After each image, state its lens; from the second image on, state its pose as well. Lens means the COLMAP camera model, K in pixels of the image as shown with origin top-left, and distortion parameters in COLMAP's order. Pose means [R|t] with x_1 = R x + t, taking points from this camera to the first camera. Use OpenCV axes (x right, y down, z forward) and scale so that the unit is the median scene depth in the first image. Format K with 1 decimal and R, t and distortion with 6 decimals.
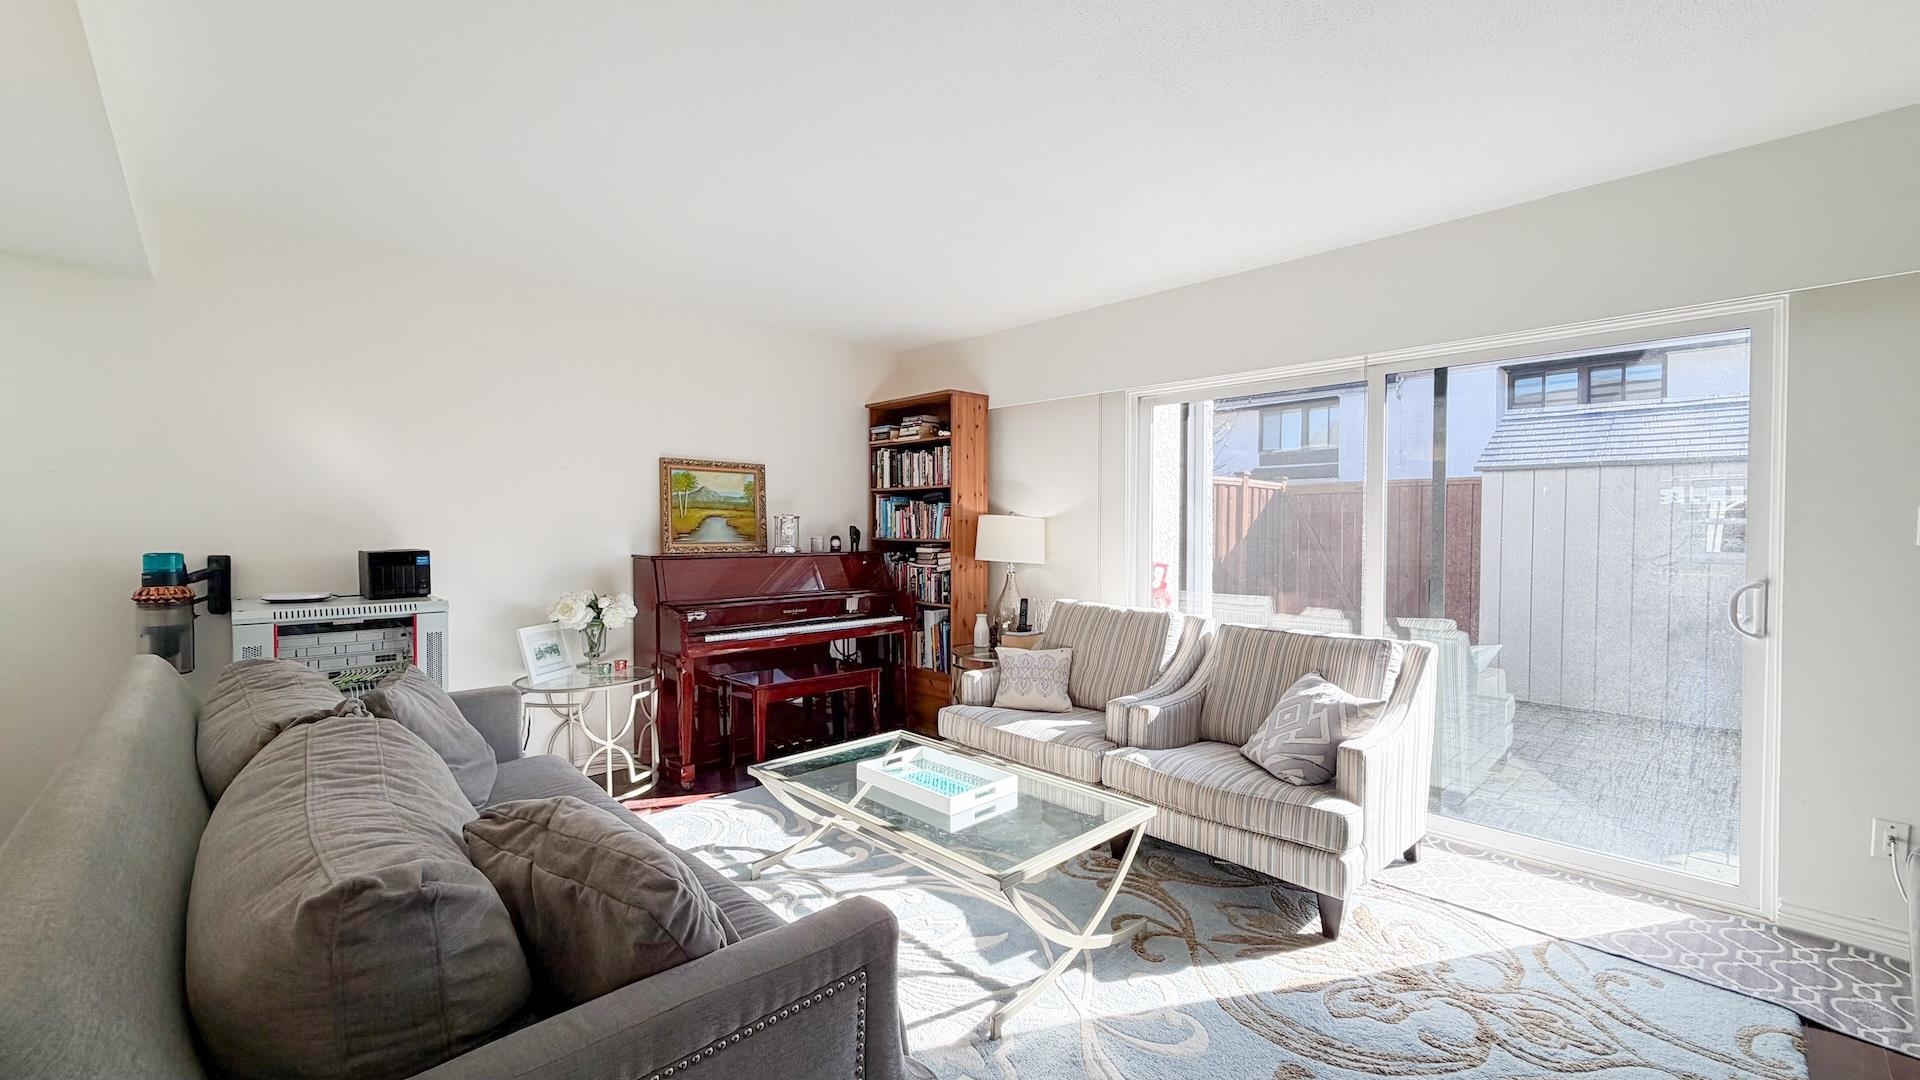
lens RADIAL K [[761.9, 0, 958.0], [0, 761.9, 540.1], [0, 0, 1]] dist [-0.000579, 0.000170]
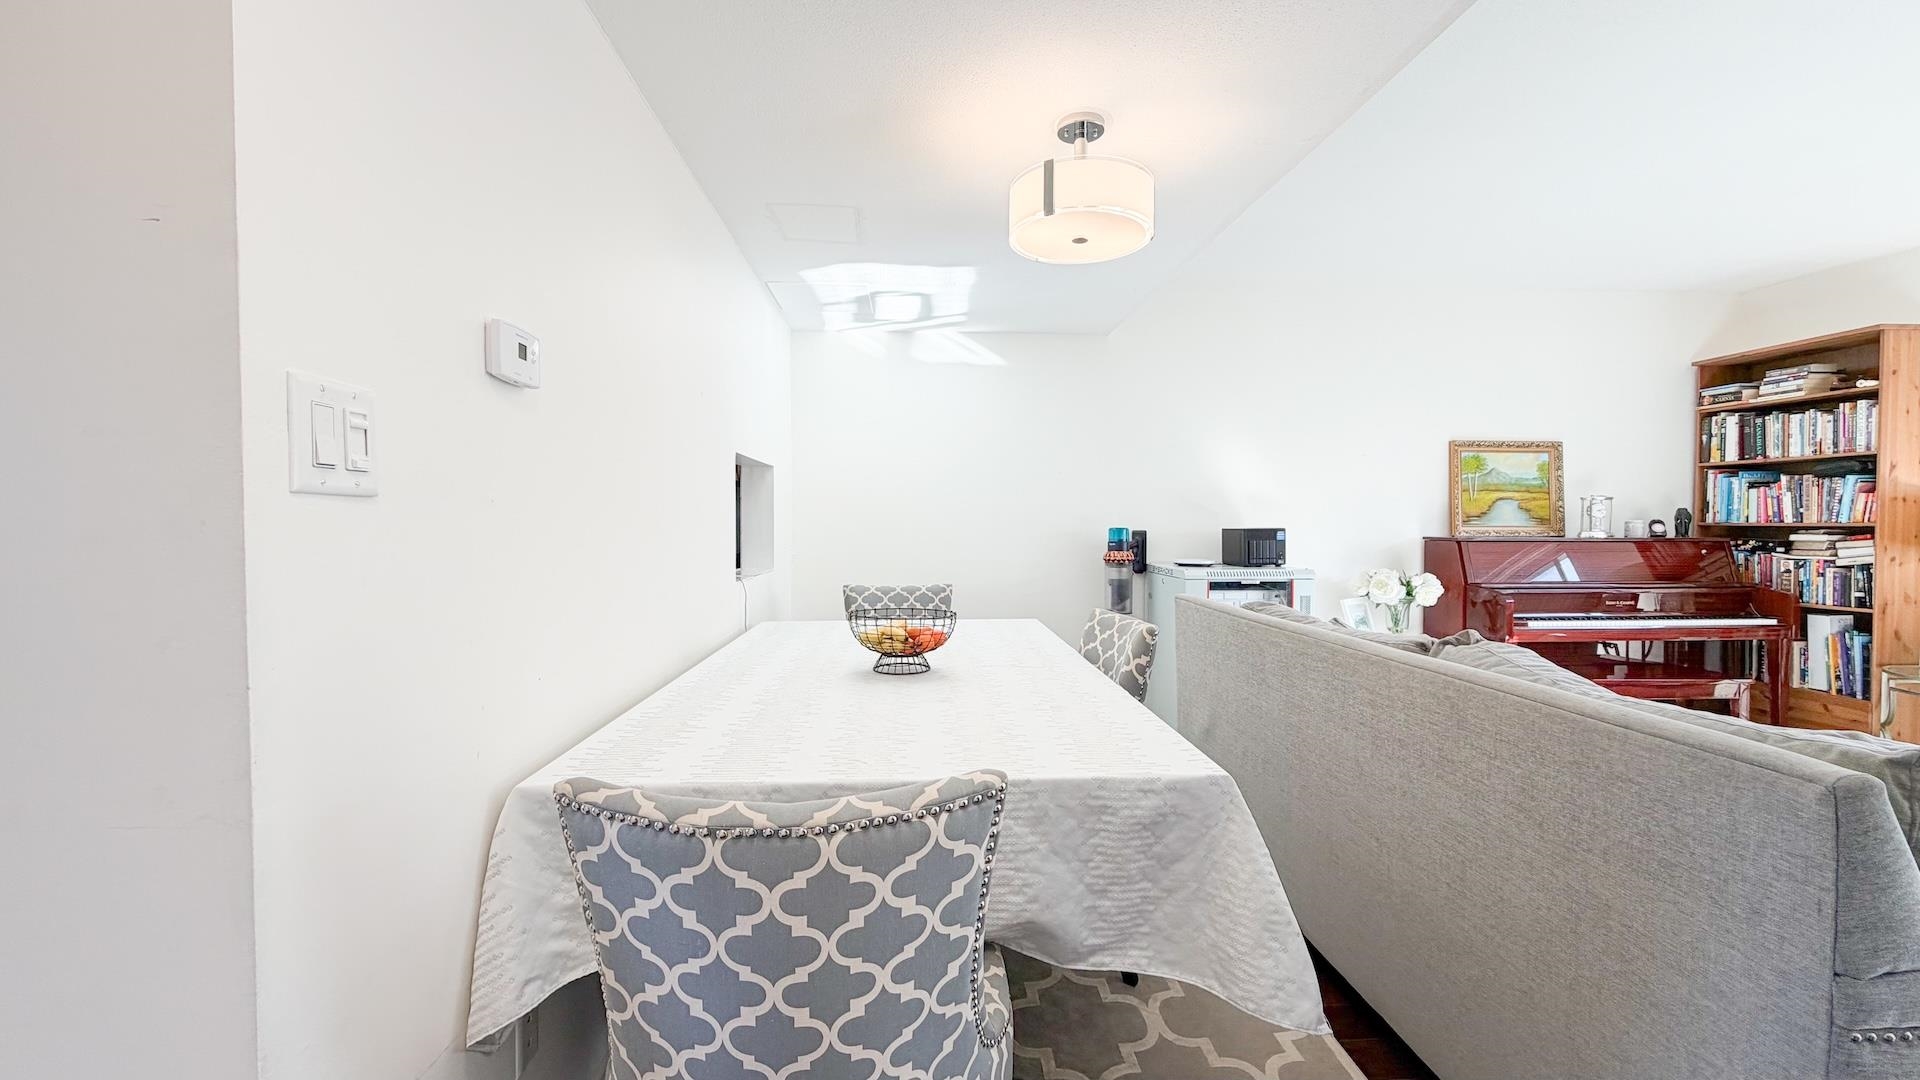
lens RADIAL K [[761.9, 0, 958.0], [0, 761.9, 540.1], [0, 0, 1]] dist [-0.000579, 0.000170]
pose [[0.760169, 0.012290, -0.649610, -0.210980], [-0.010217, 0.999924, 0.006962, 0.020199], [0.649646, 0.001345, 0.760236, -0.167720]]
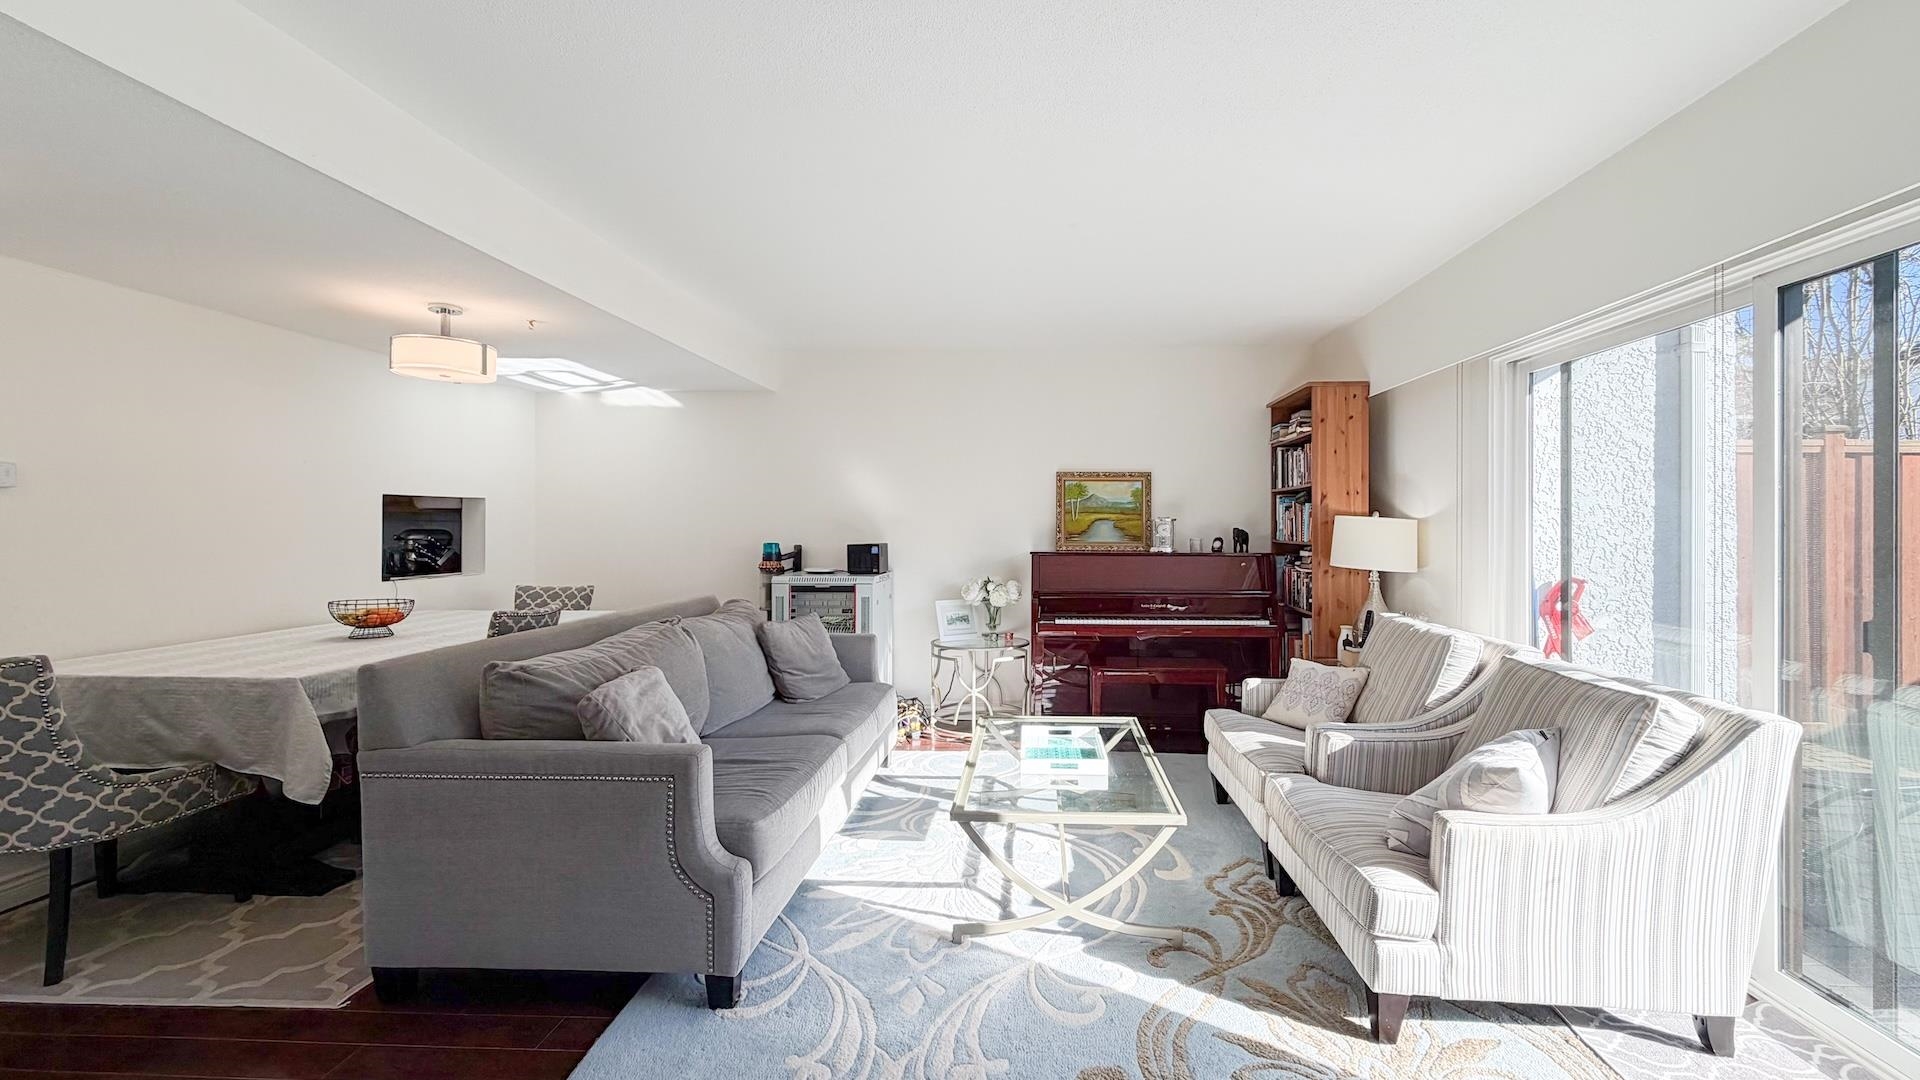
lens RADIAL K [[790.0, 0, 1012.7], [0, 790.0, 523.7], [0, 0, 1]] dist [-0.001669, -0.000077]
pose [[0.690983, -0.003601, -0.722862, 0.435426], [-0.013075, 0.999762, -0.017478, -0.001914], [0.722753, 0.021528, 0.690771, 0.069449]]
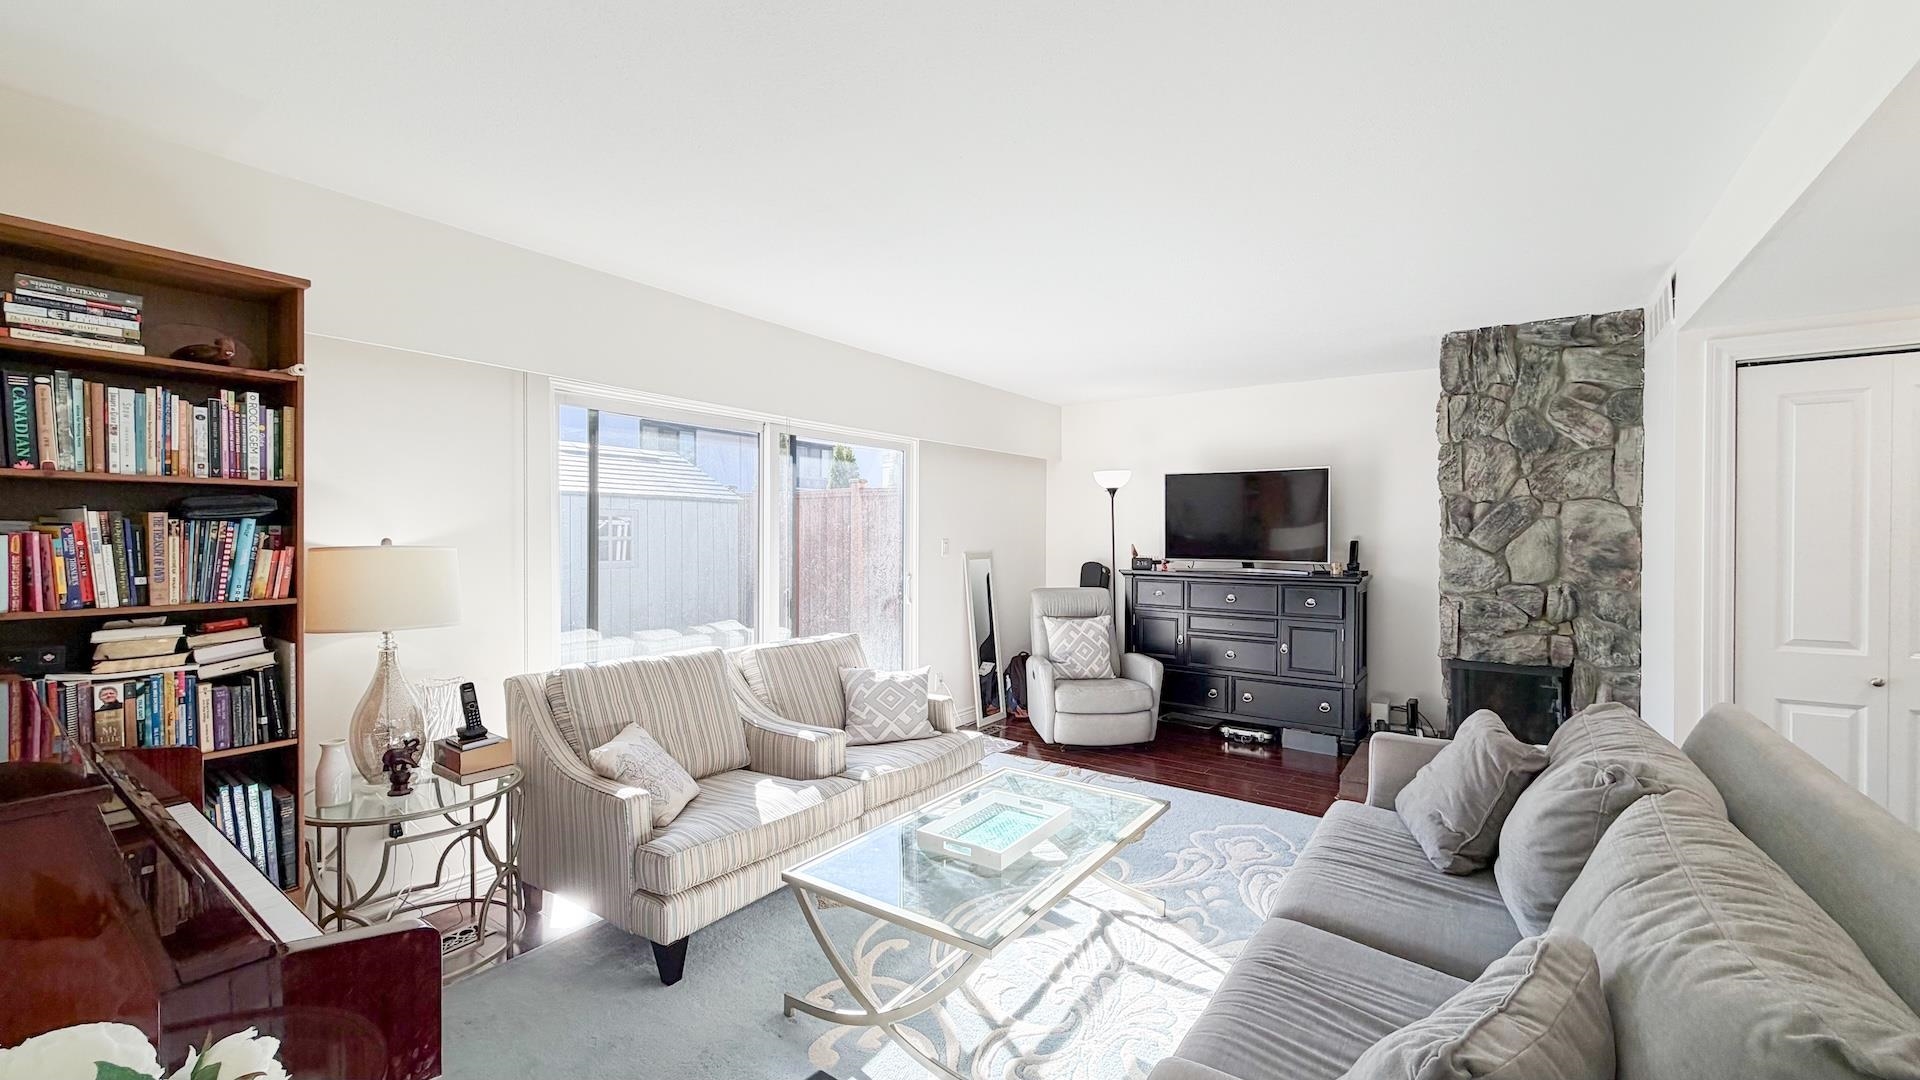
lens RADIAL K [[761.9, 0, 958.0], [0, 761.9, 540.1], [0, 0, 1]] dist [-0.000579, 0.000170]
pose [[-0.186093, -0.011873, 0.982460, -0.545876], [0.013732, 0.999798, 0.014684, -0.038202], [-0.982436, 0.016224, -0.185892, 0.688132]]
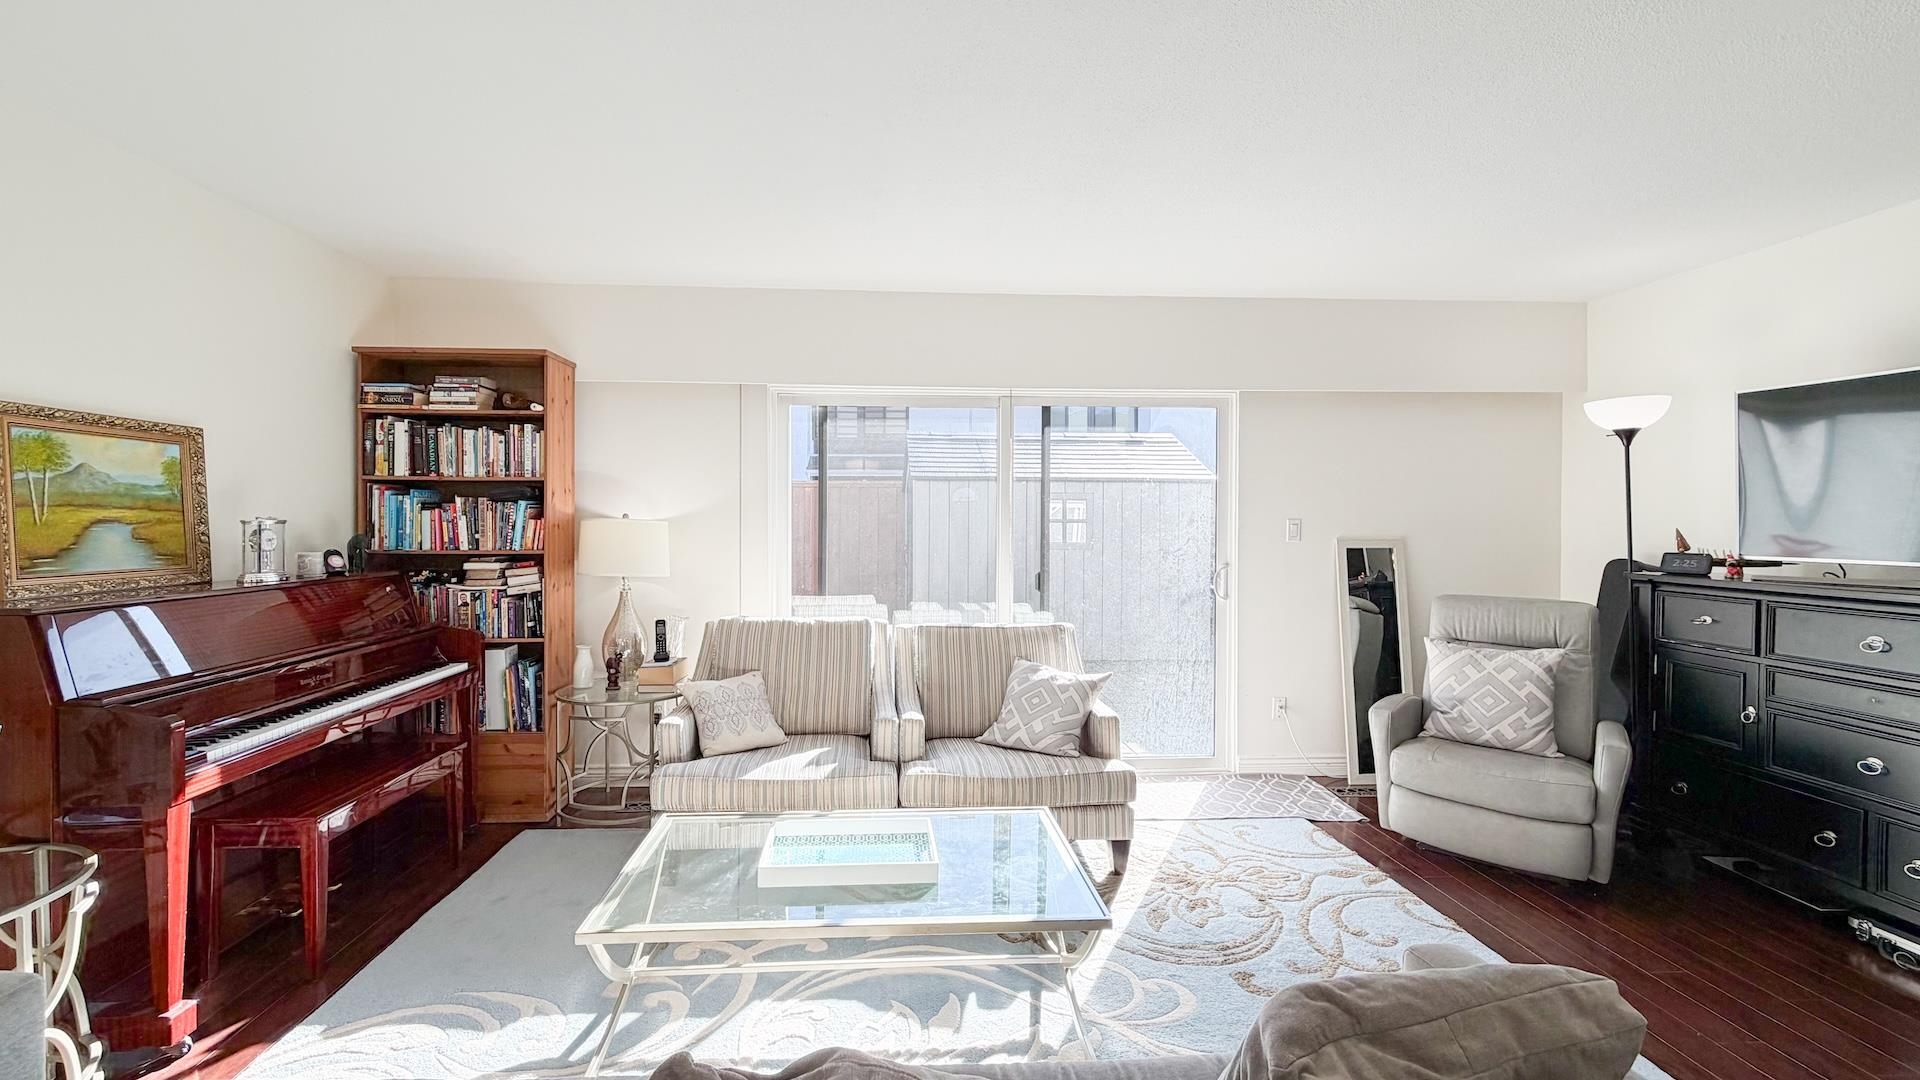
lens RADIAL K [[778.8, 0, 927.3], [0, 778.8, 524.8], [0, 0, 1]] dist [-0.001053, -0.000063]
pose [[0.654912, -0.007187, 0.755671, -0.340374], [0.013074, 0.999913, -0.001820, -0.019822], [-0.755592, 0.011071, 0.654949, 0.217019]]
